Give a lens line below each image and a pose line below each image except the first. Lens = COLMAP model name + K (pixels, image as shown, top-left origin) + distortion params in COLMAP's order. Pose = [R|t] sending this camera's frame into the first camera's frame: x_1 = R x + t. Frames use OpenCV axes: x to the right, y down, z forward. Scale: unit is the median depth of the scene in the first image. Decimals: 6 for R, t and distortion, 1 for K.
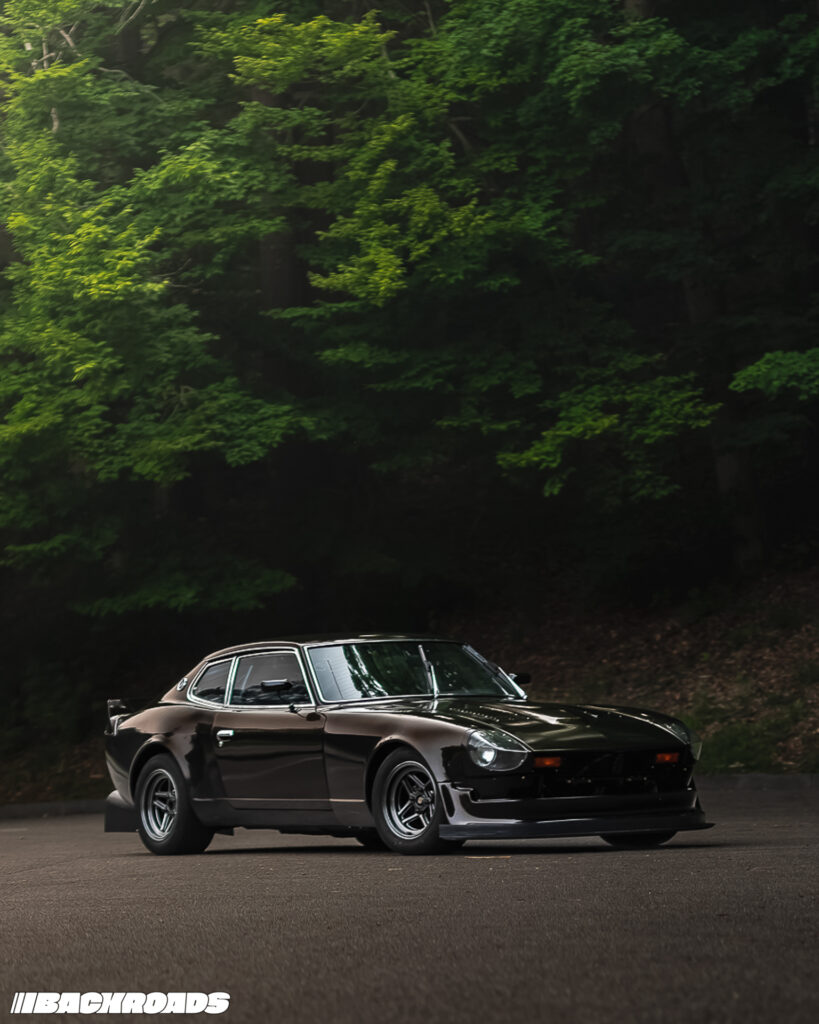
lens RADIAL K [[4135.2, 0, 409.6], [0, 4135.2, 511.9], [0, 0, 1]] dist [0.244270, 0.000000]
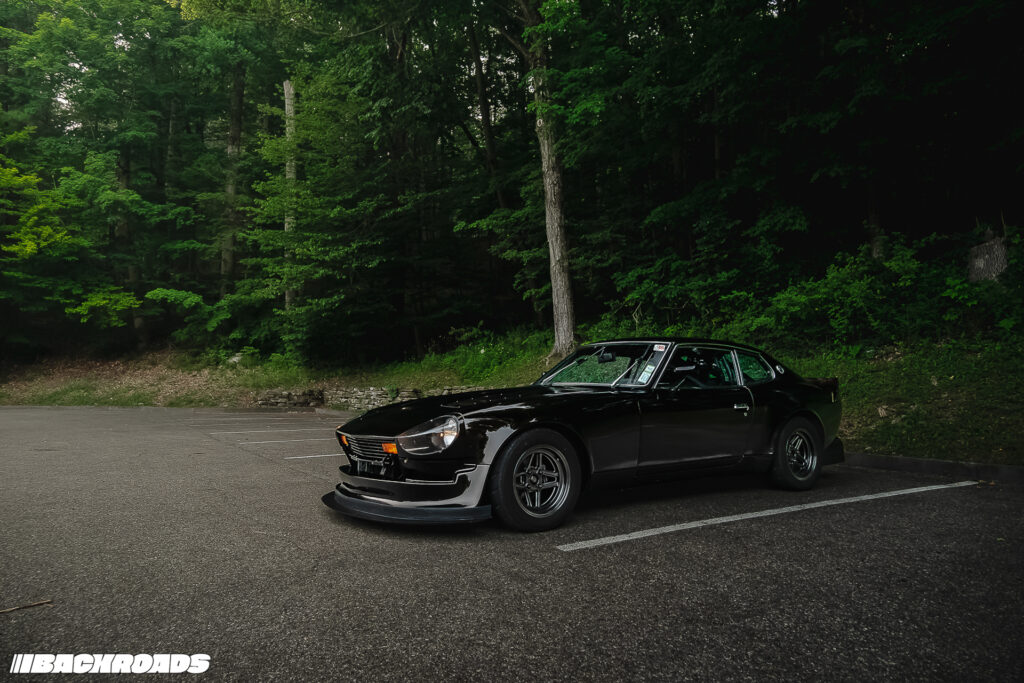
lens RADIAL K [[682.2, 0, 513.0], [0, 682.2, 337.2], [0, 0, 1]] dist [0.013281, -0.001871]
pose [[0.820186, 0.087105, 0.565427, 0.006256], [-0.069658, 0.996193, -0.052421, 0.013326], [-0.567840, 0.003608, 0.823131, 0.327634]]
